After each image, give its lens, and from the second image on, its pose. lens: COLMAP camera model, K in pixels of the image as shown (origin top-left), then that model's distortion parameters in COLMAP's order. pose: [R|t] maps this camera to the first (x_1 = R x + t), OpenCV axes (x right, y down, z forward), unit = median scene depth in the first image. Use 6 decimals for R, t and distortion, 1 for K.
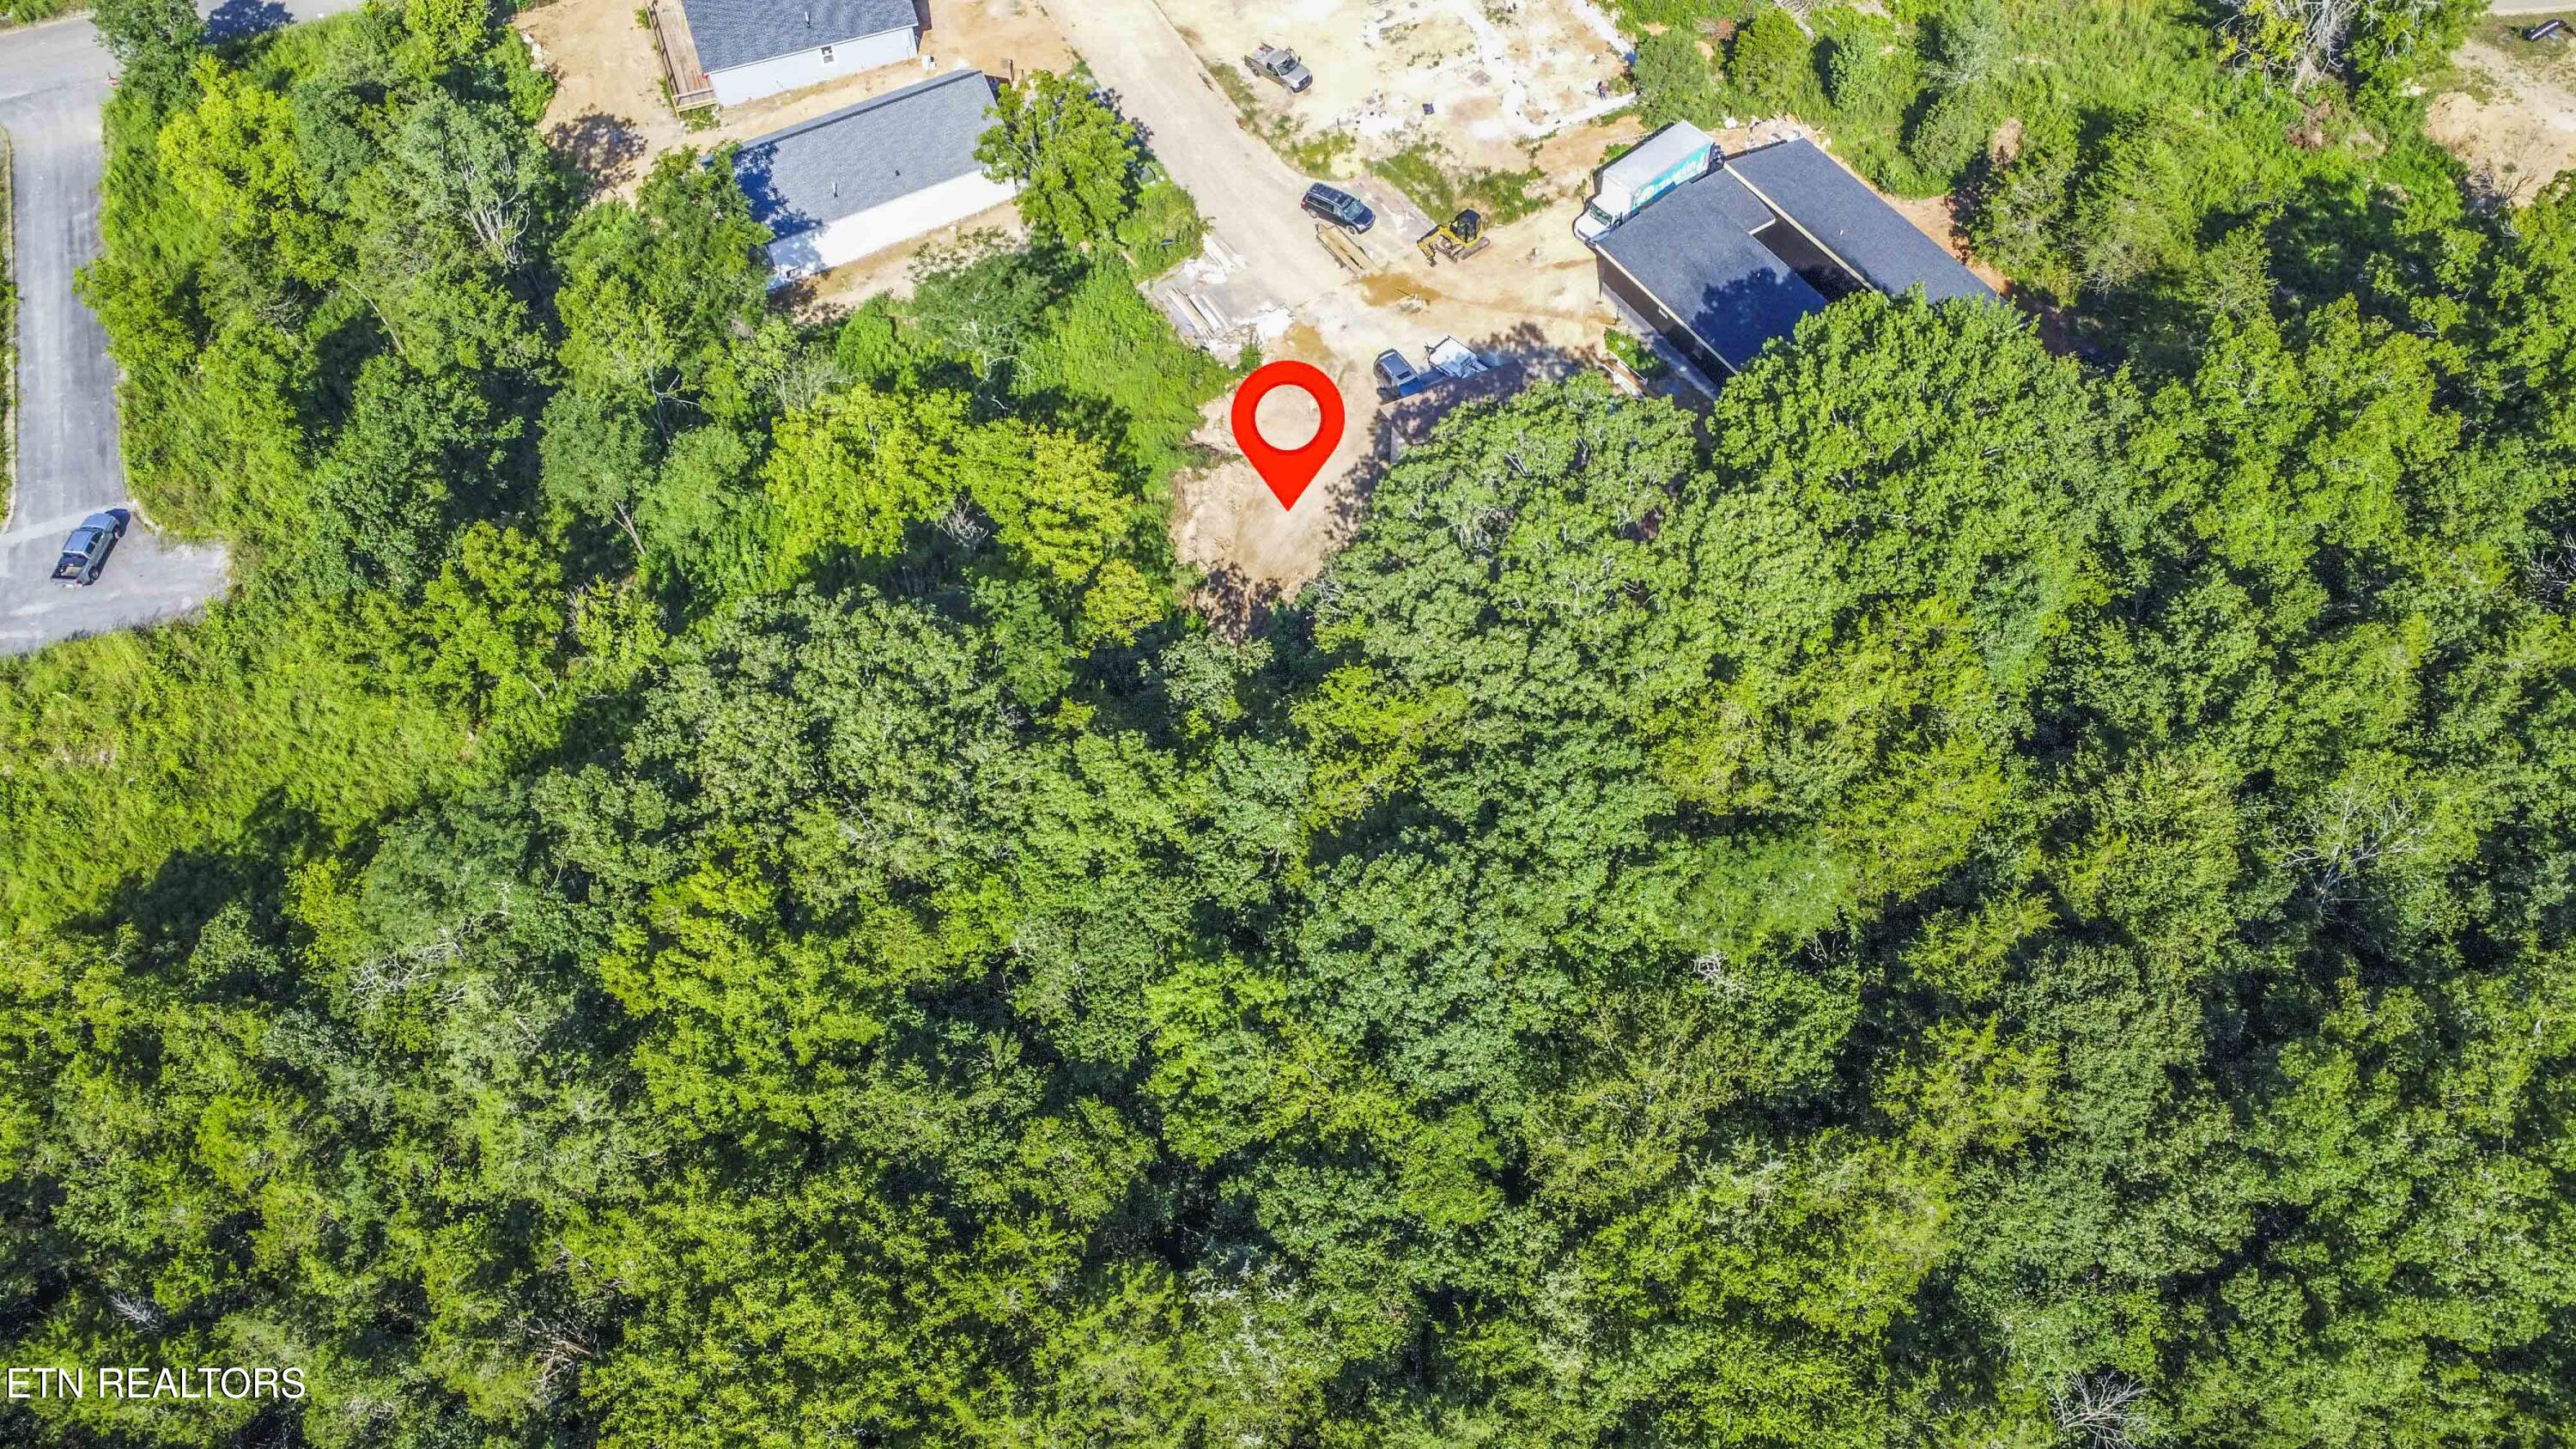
lens RADIAL K [[1895.9, 0, 1285.5], [0, 1895.9, 760.5], [0, 0, 1]] dist [-0.137356, 0.206617]
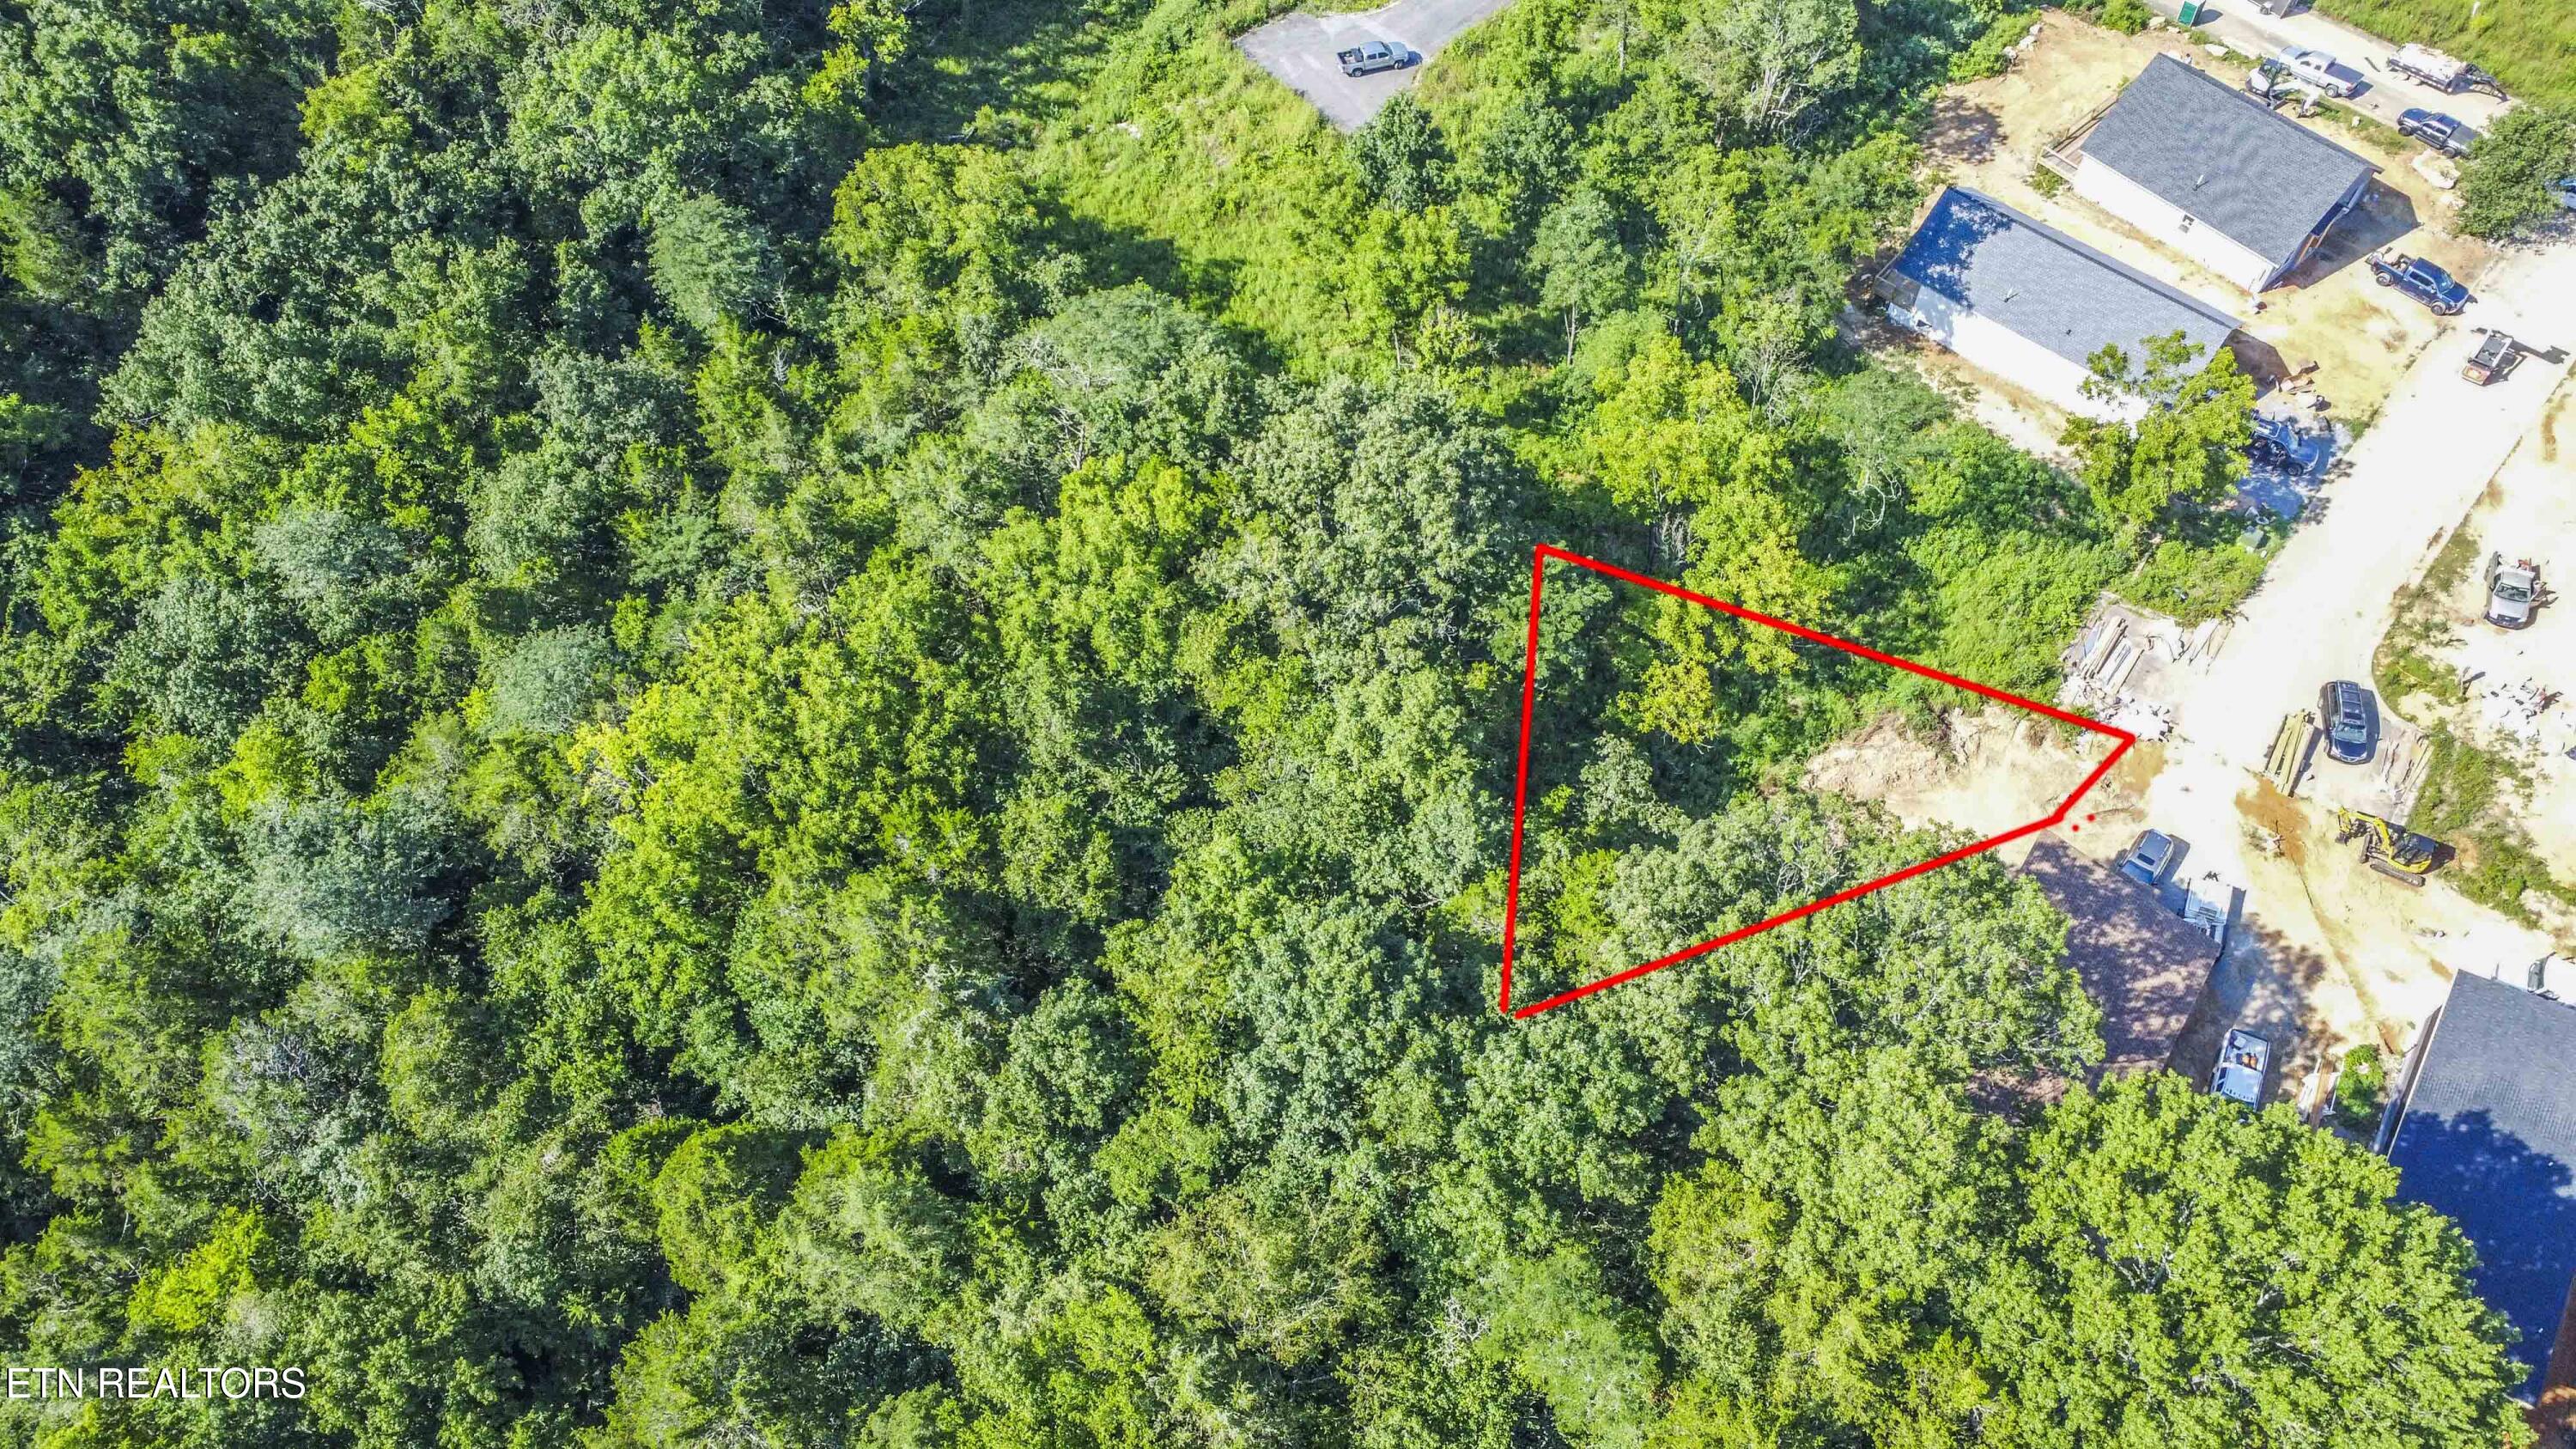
lens RADIAL K [[1895.9, 0, 1285.5], [0, 1895.9, 760.5], [0, 0, 1]] dist [-0.137356, 0.206617]
pose [[0.368812, 0.781794, -0.502768, 0.297303], [-0.786118, 0.550973, 0.280084, -0.153048], [0.495979, 0.291937, 0.817788, 0.104945]]
